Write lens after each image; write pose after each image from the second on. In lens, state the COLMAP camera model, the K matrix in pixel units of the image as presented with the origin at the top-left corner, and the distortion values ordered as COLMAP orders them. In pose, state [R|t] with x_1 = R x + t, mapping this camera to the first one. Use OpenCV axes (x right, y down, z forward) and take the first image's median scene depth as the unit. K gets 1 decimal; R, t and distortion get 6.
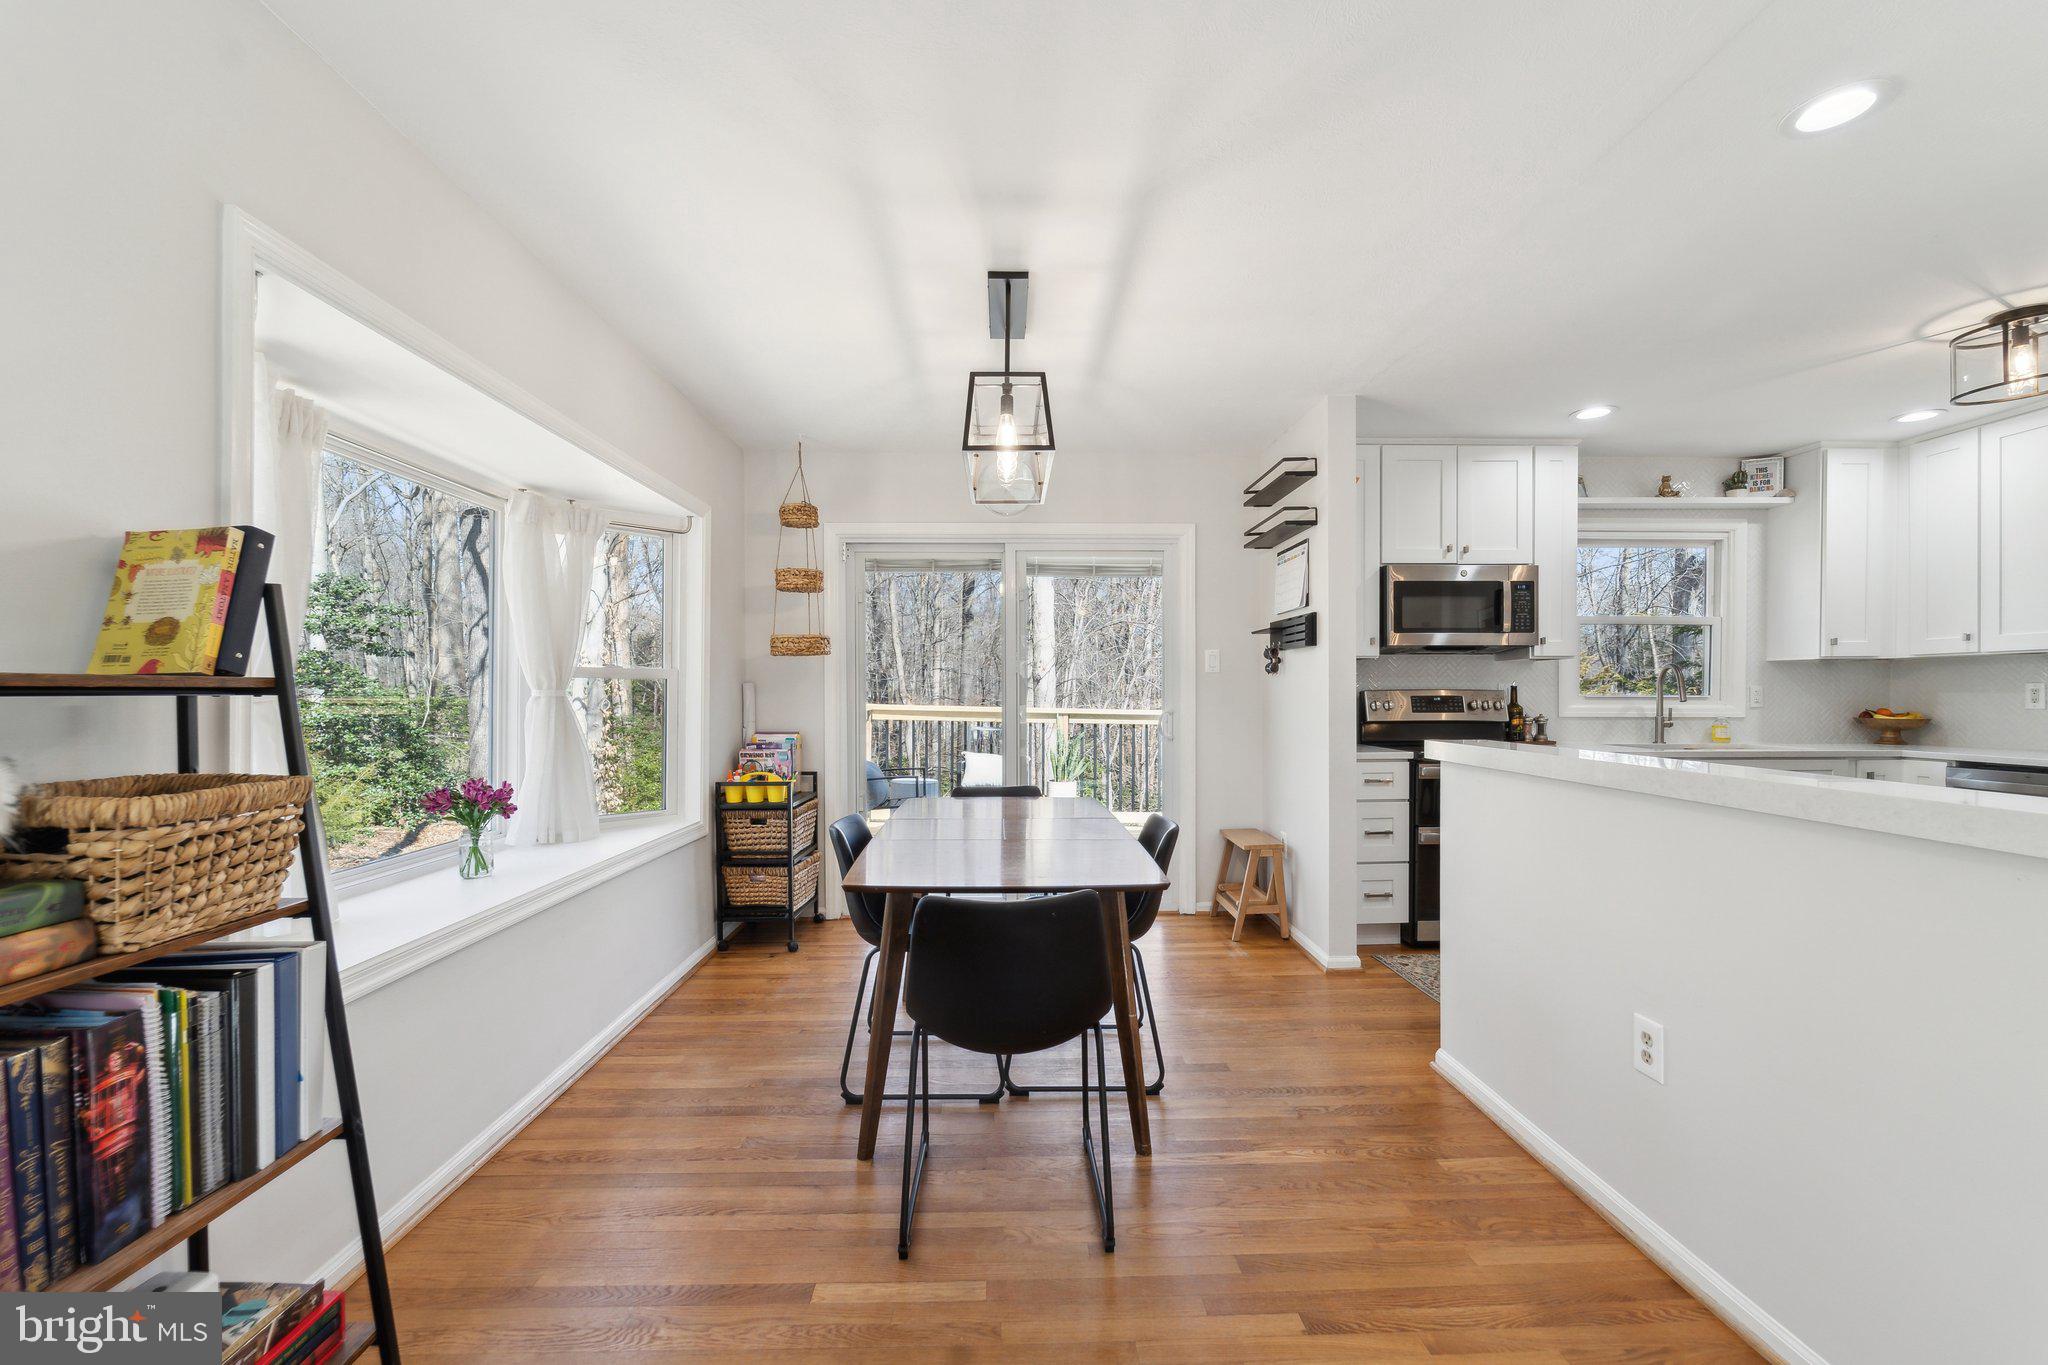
lens RADIAL K [[851.6, 0, 1024.7], [0, 851.6, 706.7], [0, 0, 1]] dist [0.000817, -0.001685]
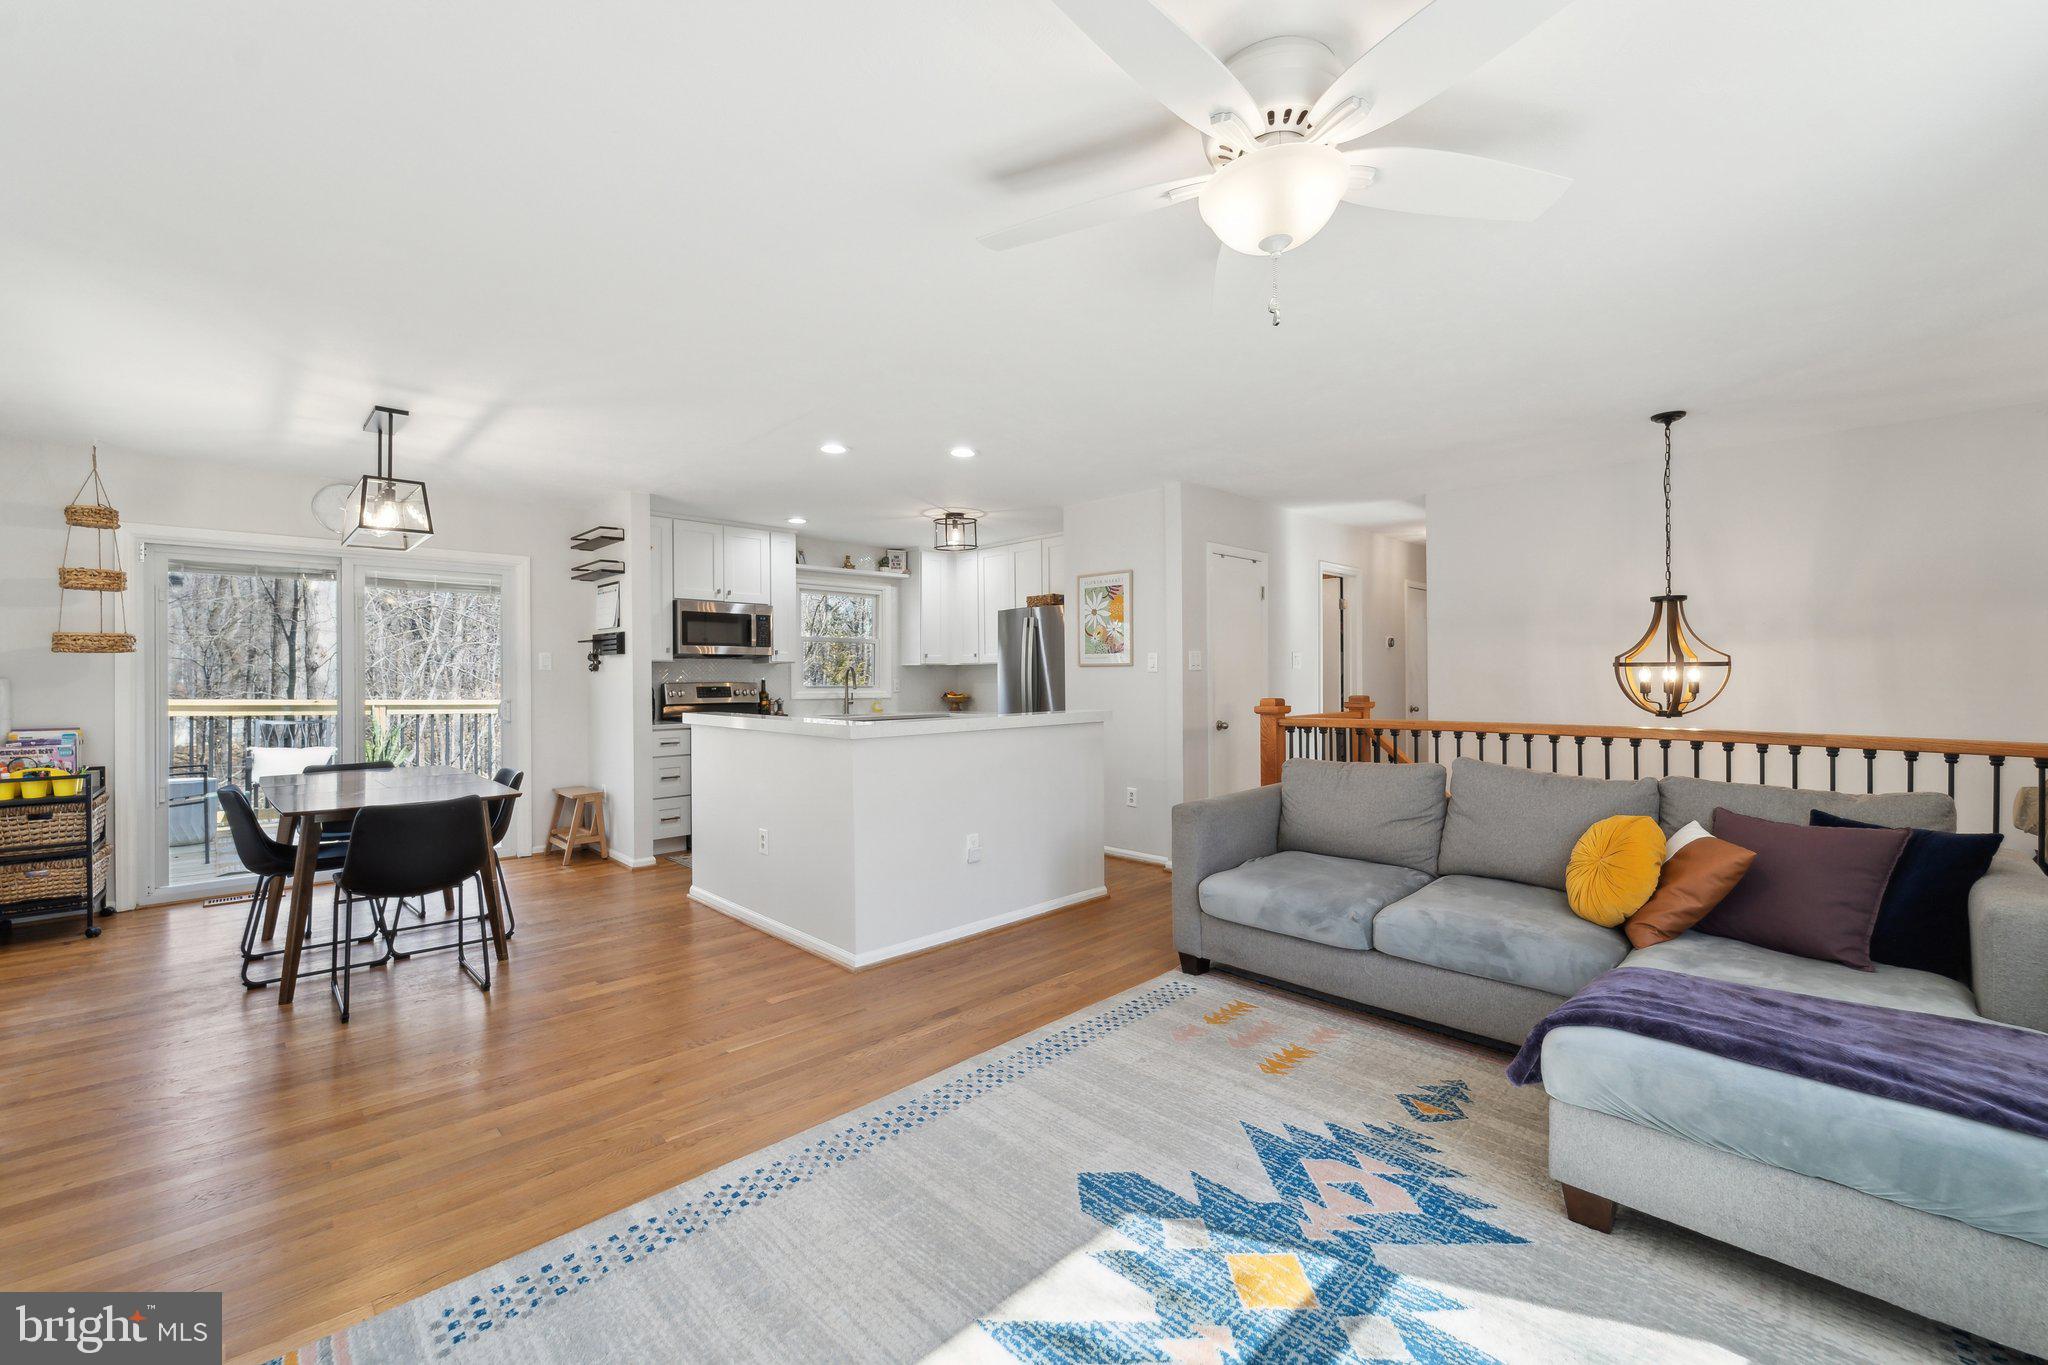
lens RADIAL K [[851.6, 0, 1042.4], [0, 851.6, 678.7], [0, 0, 1]] dist [0.000817, -0.001685]
pose [[0.733064, -0.000961, 0.680159, -0.121019], [0.013644, 0.999819, -0.013293, 0.001258], [-0.680023, 0.019025, 0.732944, -0.527313]]
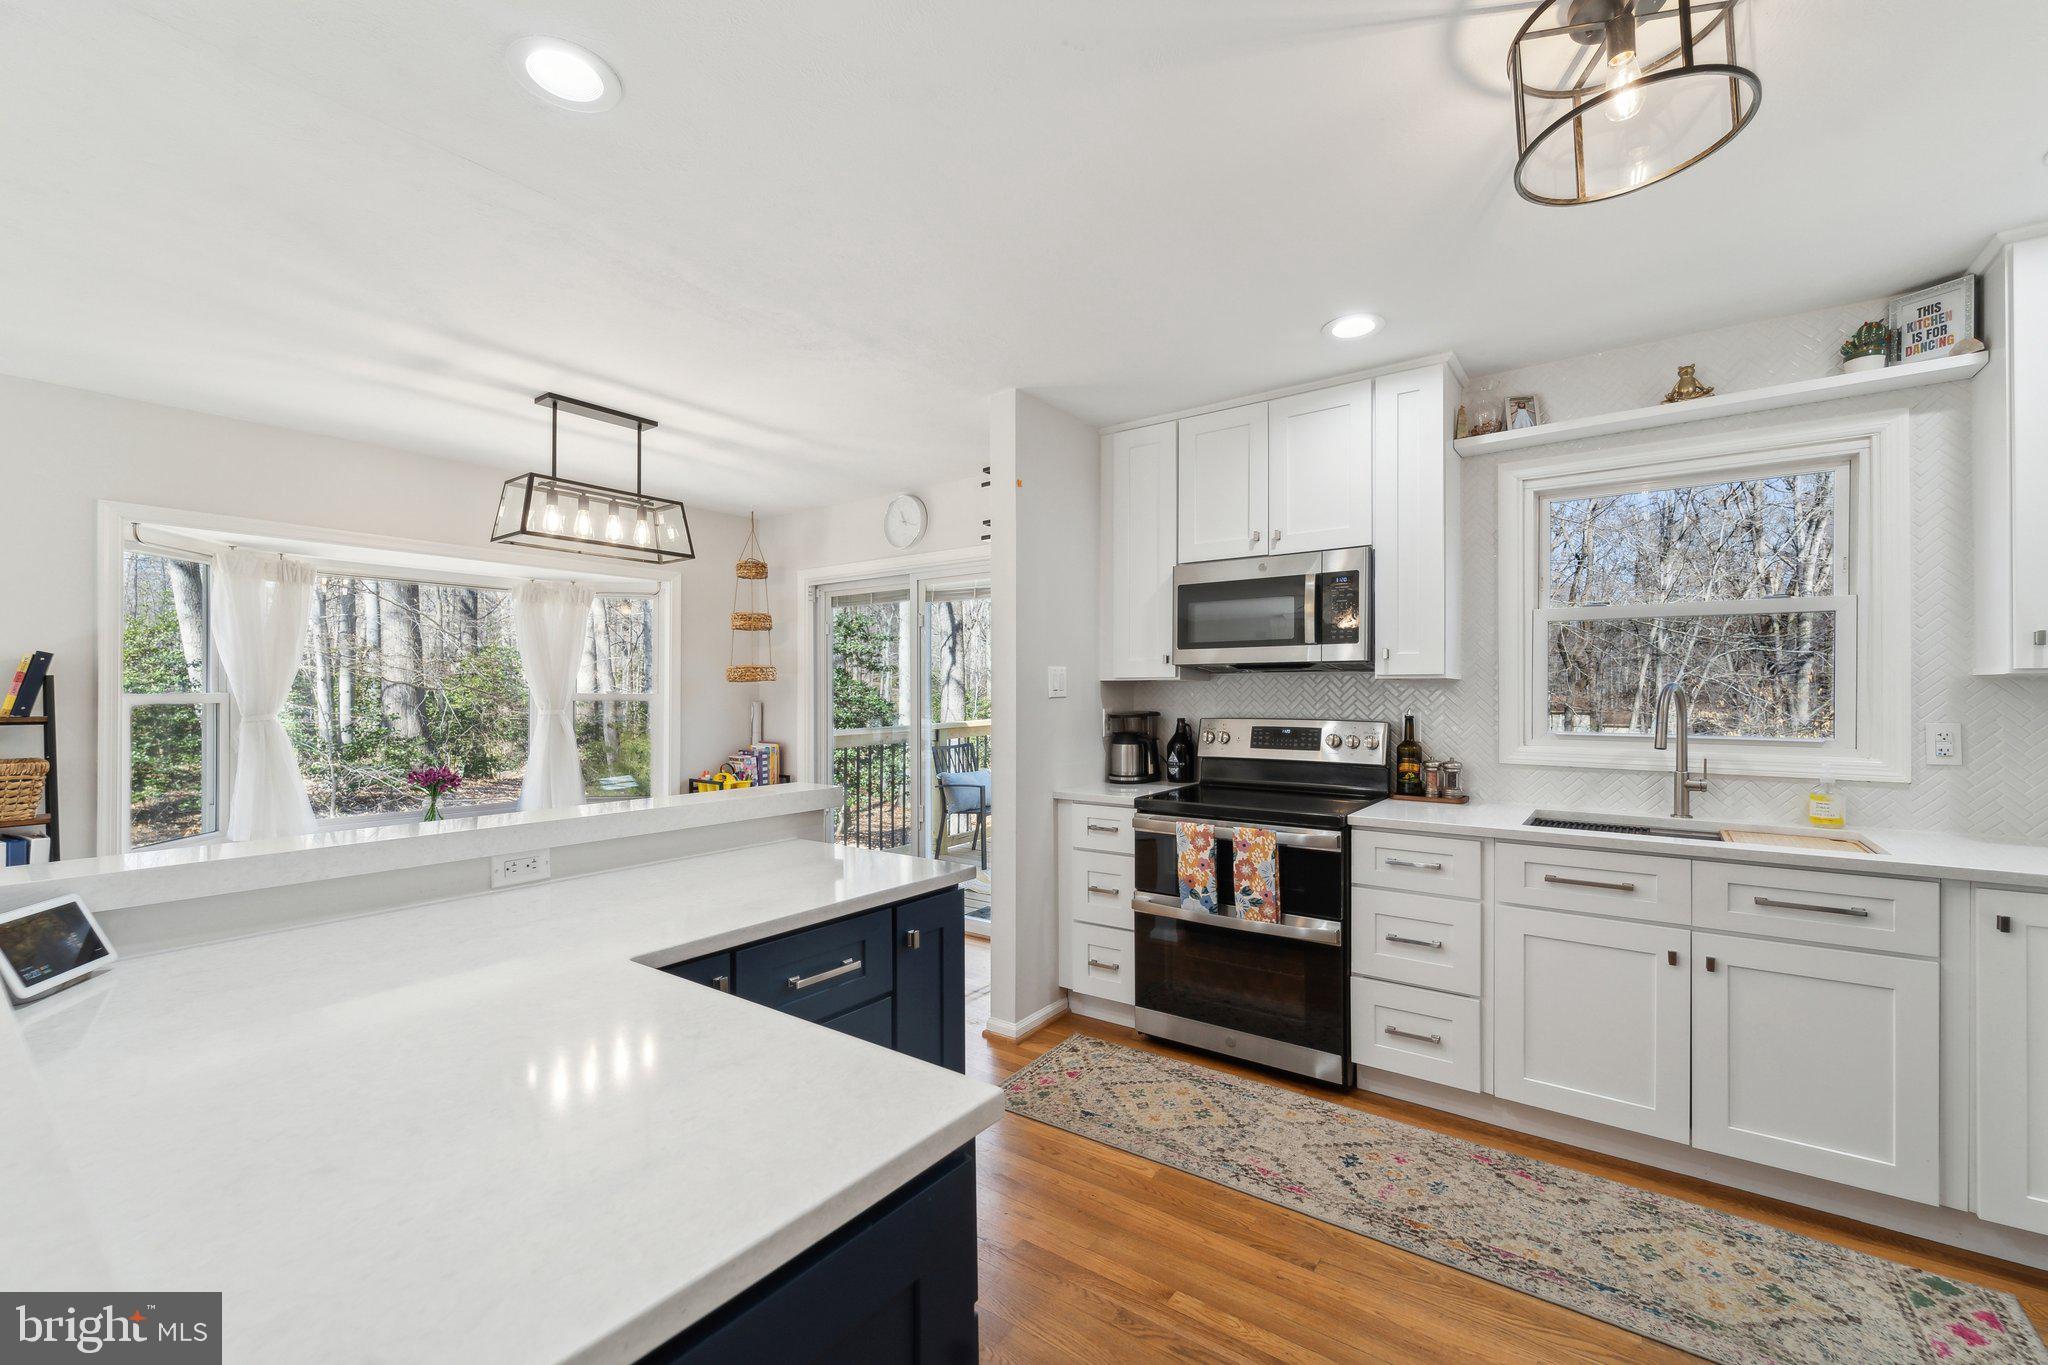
lens RADIAL K [[851.6, 0, 1032.4], [0, 851.6, 694.6], [0, 0, 1]] dist [0.000817, -0.001685]
pose [[0.783225, 0.002885, -0.621731, 0.810776], [-0.012292, 0.999866, -0.010846, -0.032318], [0.621616, 0.016137, 0.783156, 0.273396]]
